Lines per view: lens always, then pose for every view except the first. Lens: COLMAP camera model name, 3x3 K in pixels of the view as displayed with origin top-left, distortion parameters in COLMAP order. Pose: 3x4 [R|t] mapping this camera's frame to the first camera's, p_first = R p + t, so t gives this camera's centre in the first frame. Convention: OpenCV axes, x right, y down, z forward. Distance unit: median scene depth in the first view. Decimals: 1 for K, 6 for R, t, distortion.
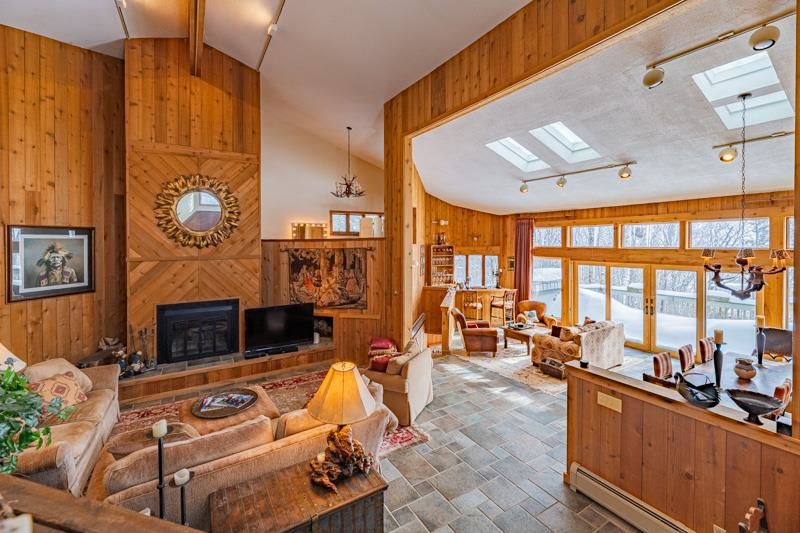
lens RADIAL K [[339.7, 0, 395.0], [0, 339.7, 245.3], [0, 0, 1]] dist [-0.001737, -0.000035]
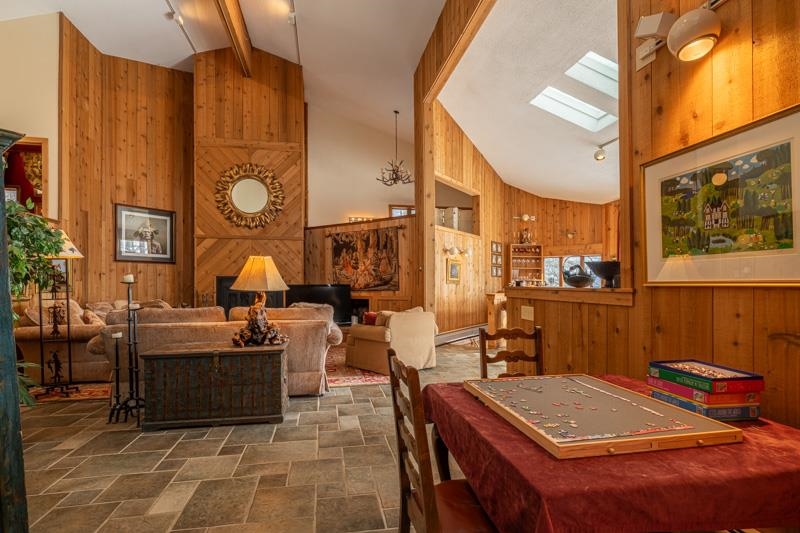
lens RADIAL K [[399.4, 0, 401.2], [0, 399.4, 285.6], [0, 0, 1]] dist [-0.003484, -0.000411]
pose [[0.938990, 0.000532, -0.343944, 0.345921], [-0.002932, 0.999975, -0.006456, 0.200671], [0.343932, 0.007071, 0.938968, -0.070771]]
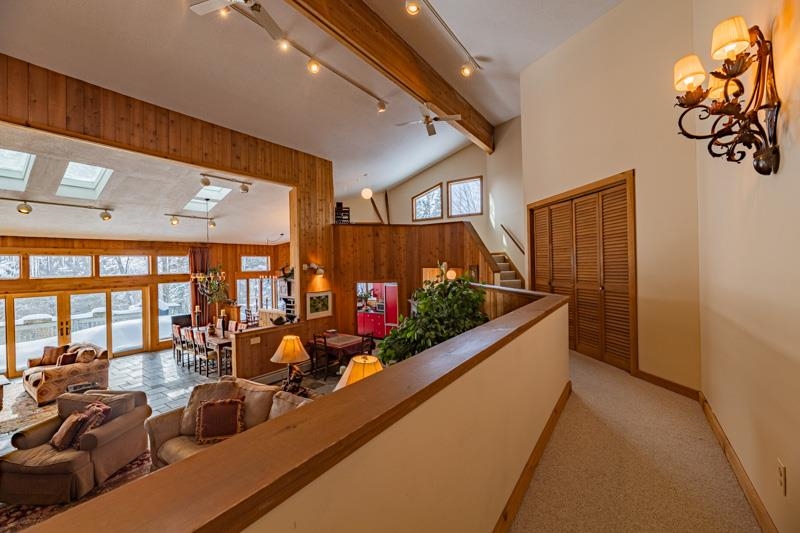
lens RADIAL K [[317.9, 0, 385.3], [0, 317.9, 270.0], [0, 0, 1]] dist [-0.000164, 0.000613]
pose [[-0.362754, -0.007871, 0.931852, -0.818749], [0.027327, 0.999444, 0.019079, -0.008599], [-0.931484, 0.032385, -0.362338, 0.480537]]
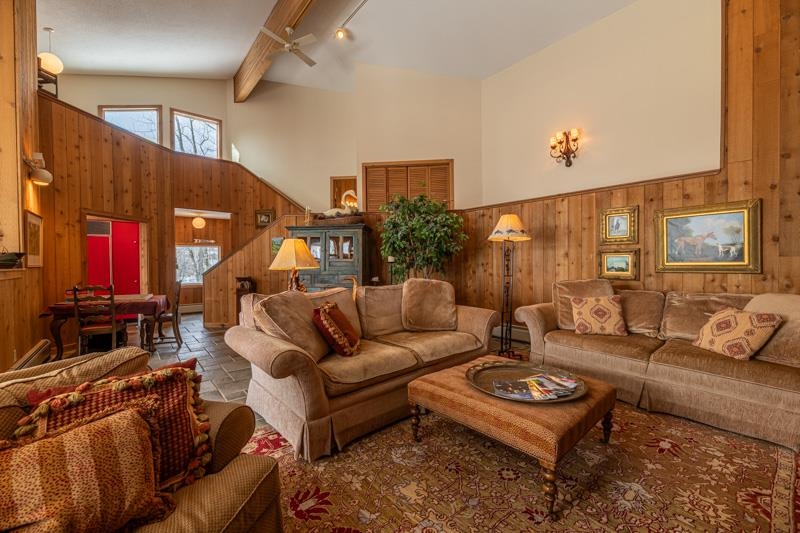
lens RADIAL K [[327.0, 0, 393.0], [0, 327.0, 266.8], [0, 0, 1]] dist [-0.000525, 0.000014]
pose [[-0.992093, 0.007839, -0.125260, -0.157506], [0.004228, 0.999568, 0.029075, 0.184172], [0.125433, 0.028315, -0.991698, 1.015719]]
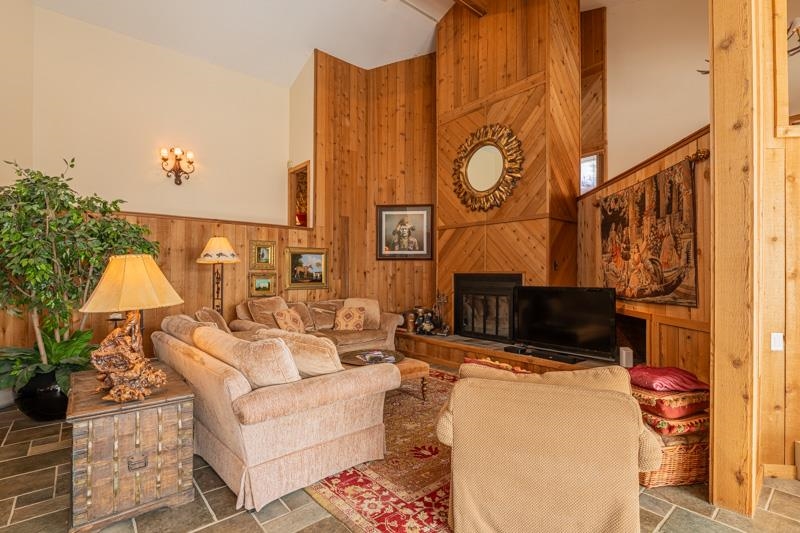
lens RADIAL K [[382.3, 0, 411.1], [0, 382.3, 272.8], [0, 0, 1]] dist [-0.001642, -0.000097]
pose [[0.161644, -0.002312, -0.986846, 0.347069], [-0.012341, 0.999914, -0.004364, 0.168138], [0.986772, 0.012884, 0.161602, 0.644963]]
